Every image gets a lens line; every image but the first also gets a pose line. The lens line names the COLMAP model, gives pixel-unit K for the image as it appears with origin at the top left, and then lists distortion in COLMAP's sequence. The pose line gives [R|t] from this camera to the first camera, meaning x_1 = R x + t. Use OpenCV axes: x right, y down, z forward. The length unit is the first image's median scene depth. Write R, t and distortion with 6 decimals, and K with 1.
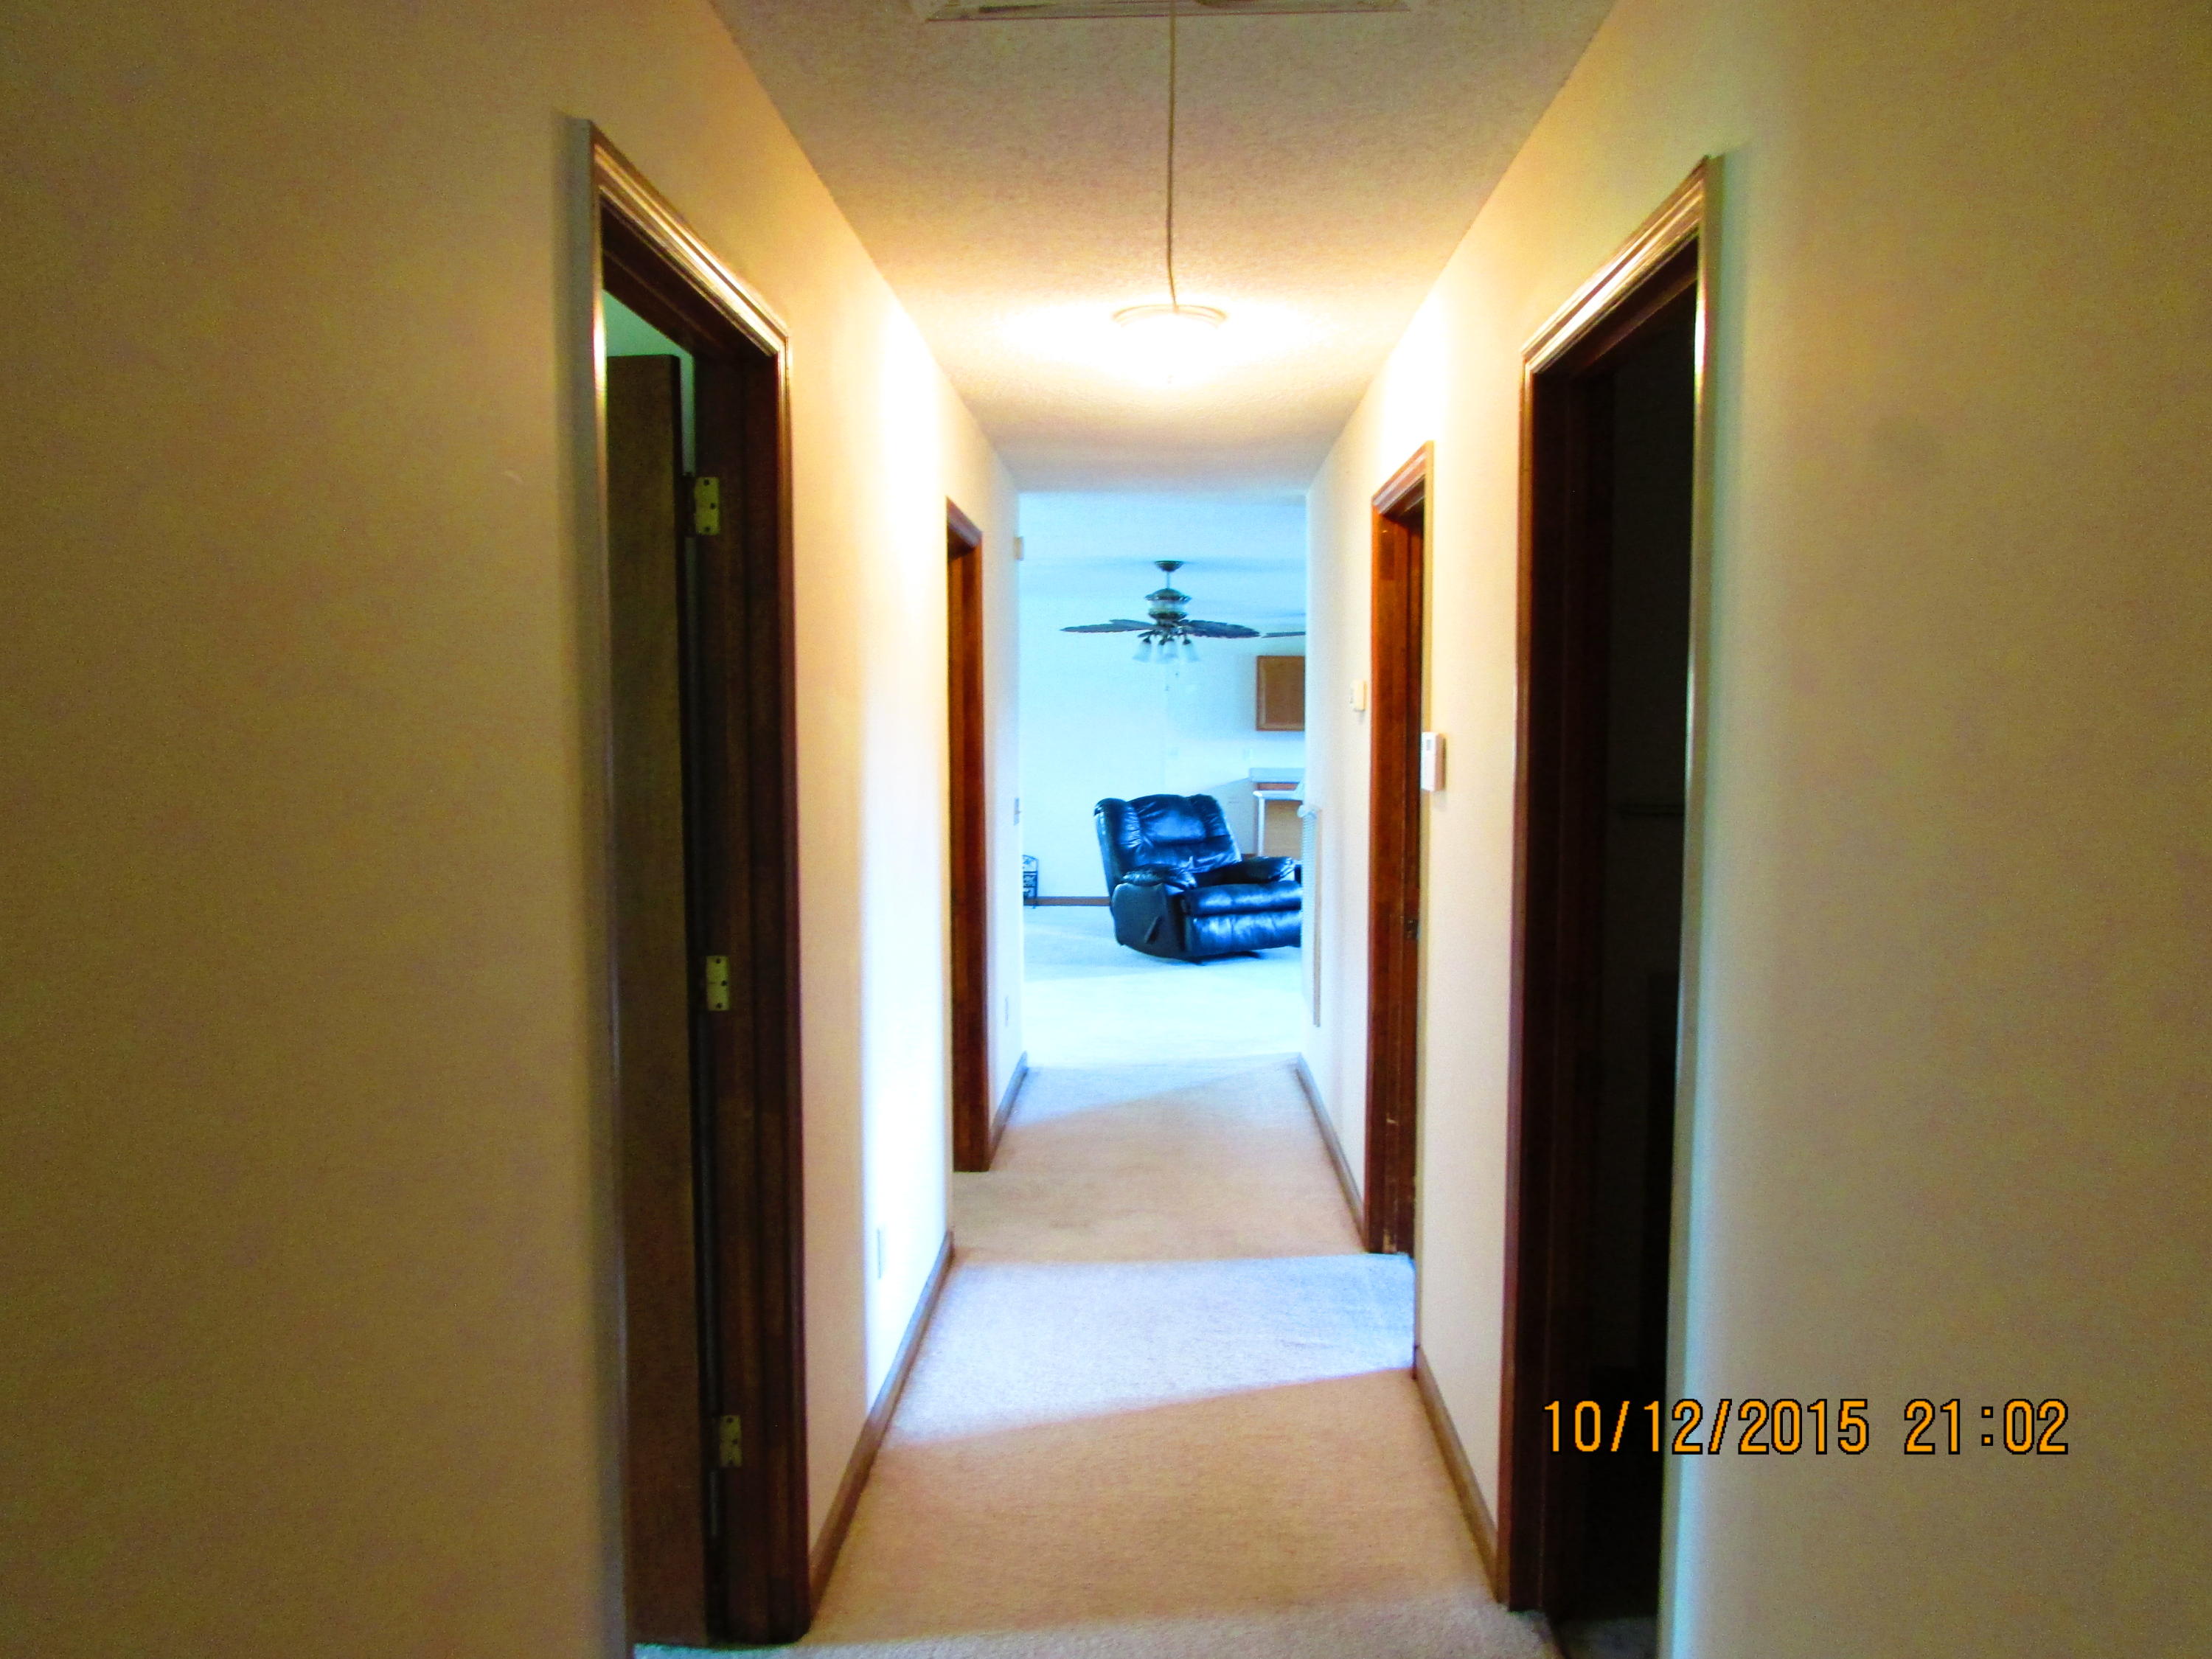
lens RADIAL K [[1653.9, 0, 1106.0], [0, 1653.9, 829.5], [0, 0, 1]] dist [0.000829, 0.004123]
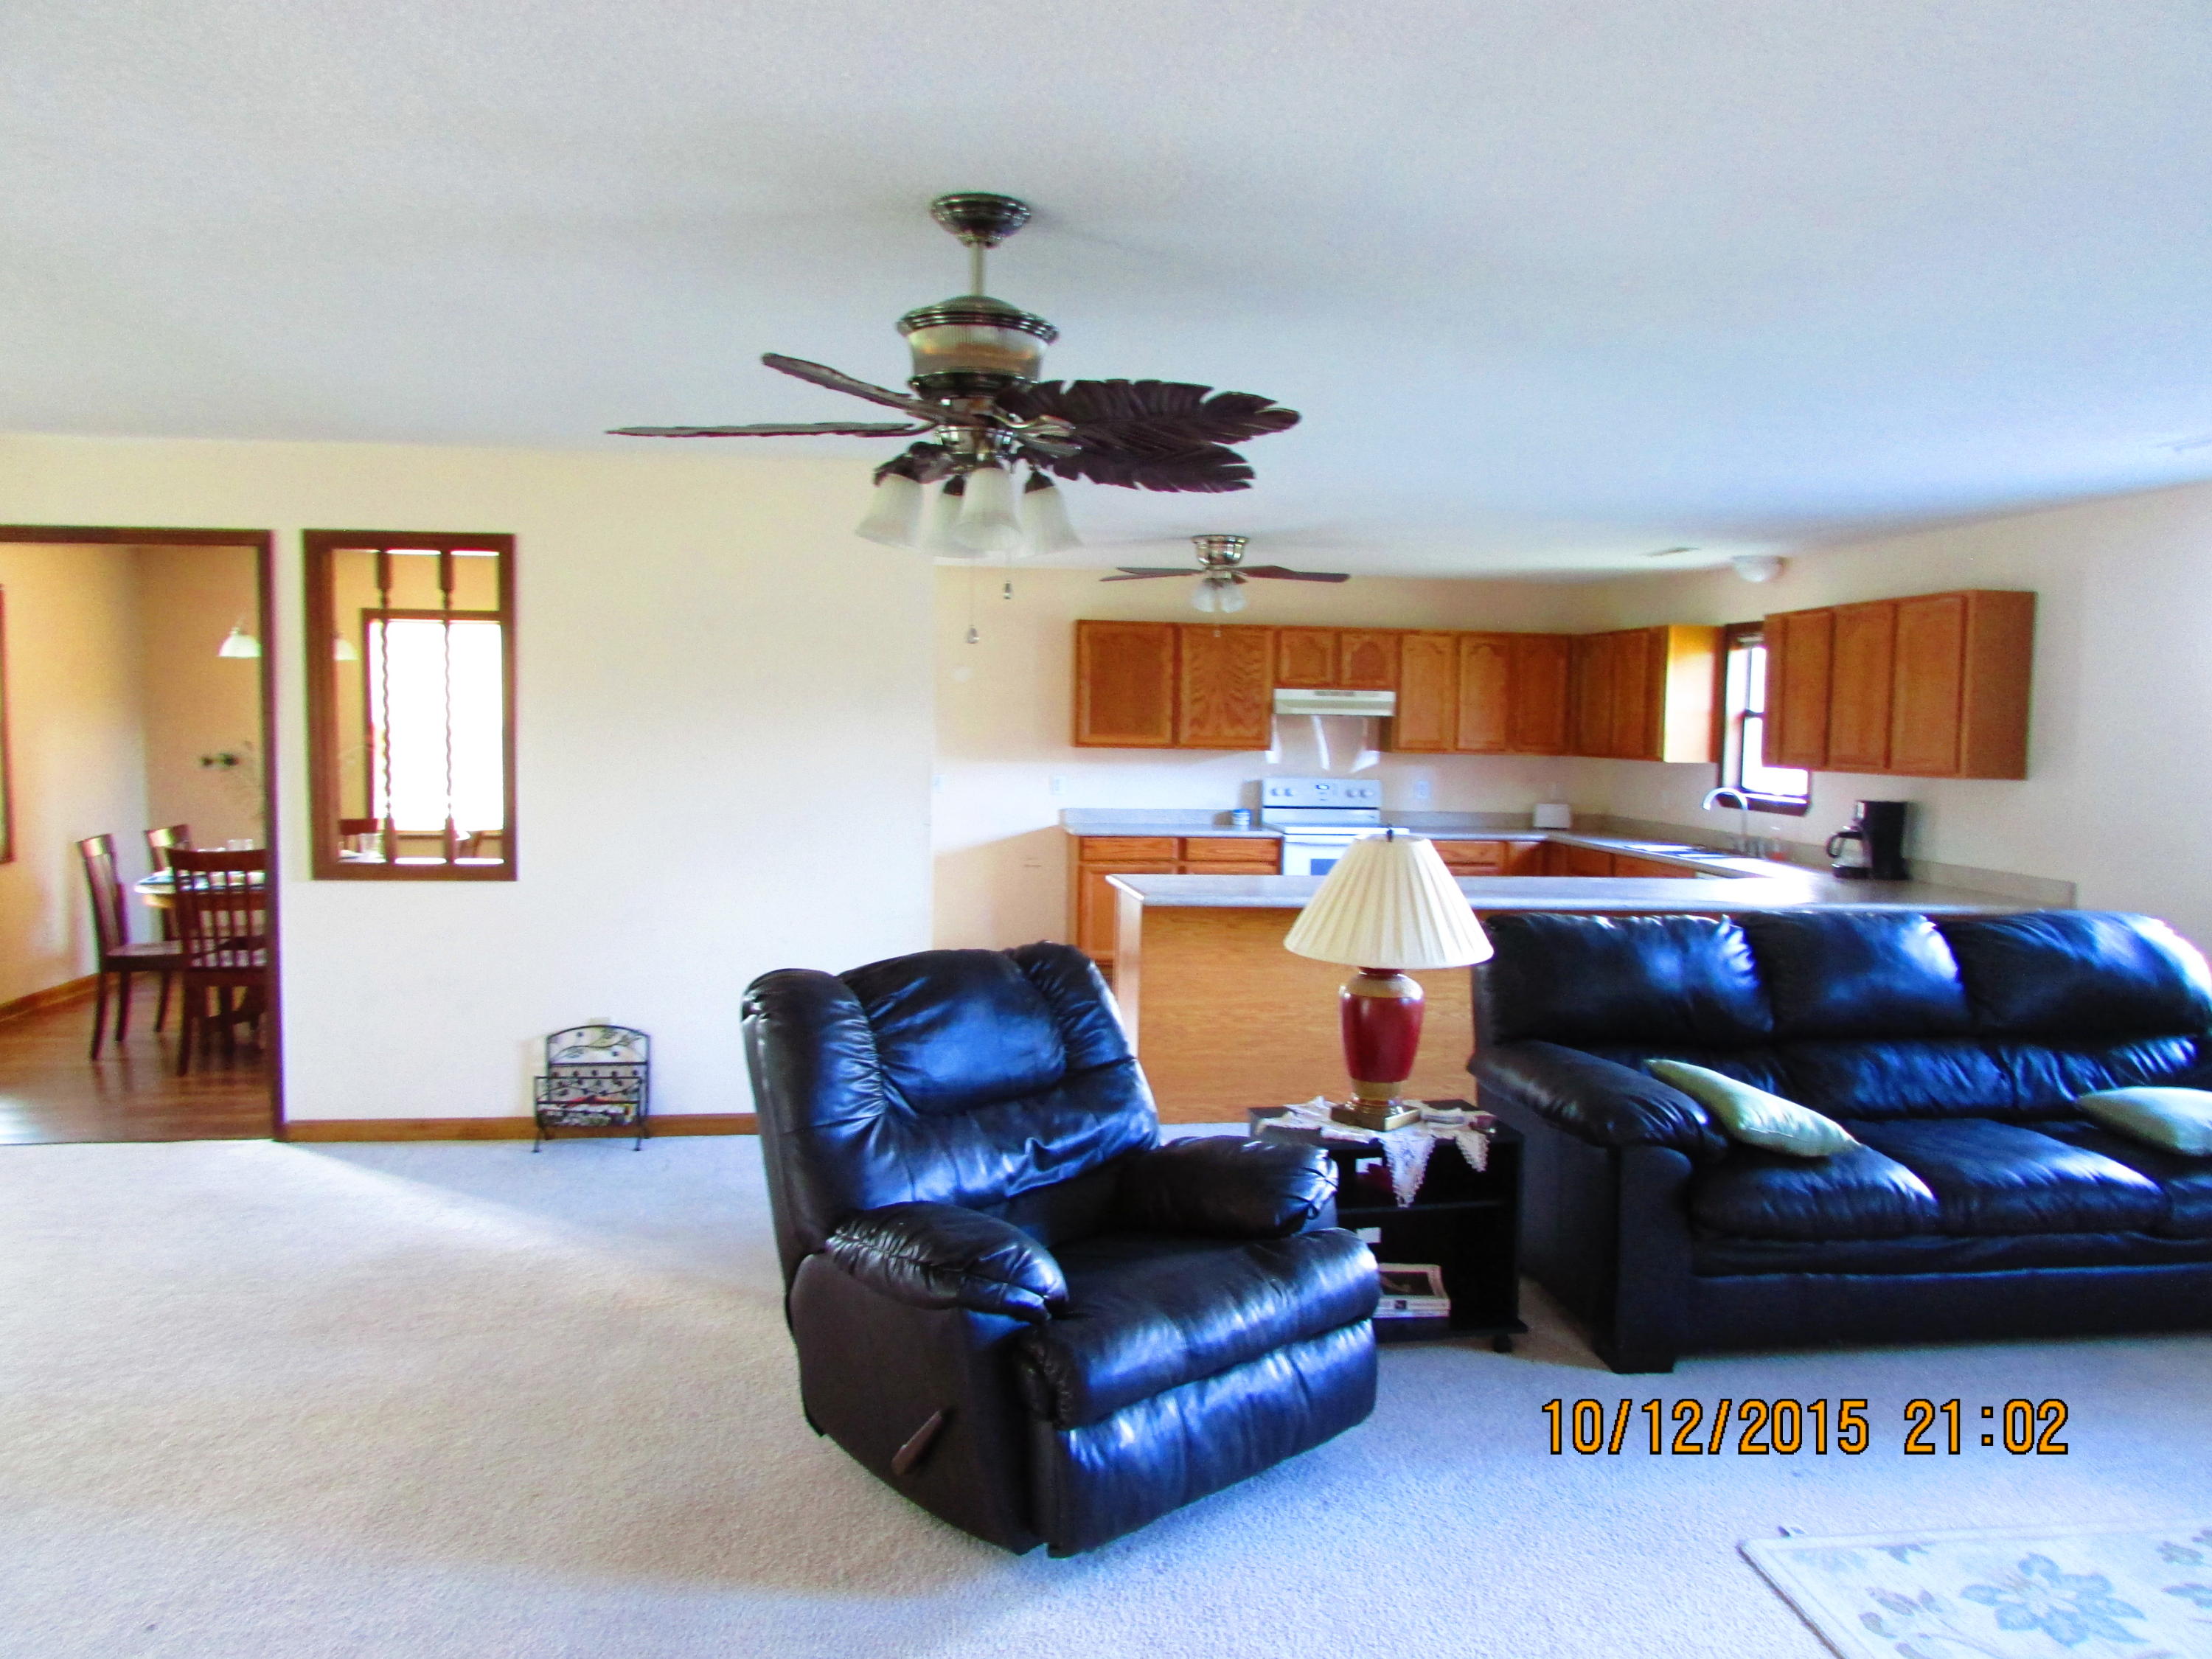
lens RADIAL K [[1579.9, 0, 1106.0], [0, 1579.9, 829.5], [0, 0, 1]] dist [-0.111984, 0.000538]
pose [[0.985770, 0.000423, 0.168100, 0.012972], [-0.000954, 0.999995, 0.003079, -0.049990], [-0.168098, -0.003195, 0.985765, 0.695157]]
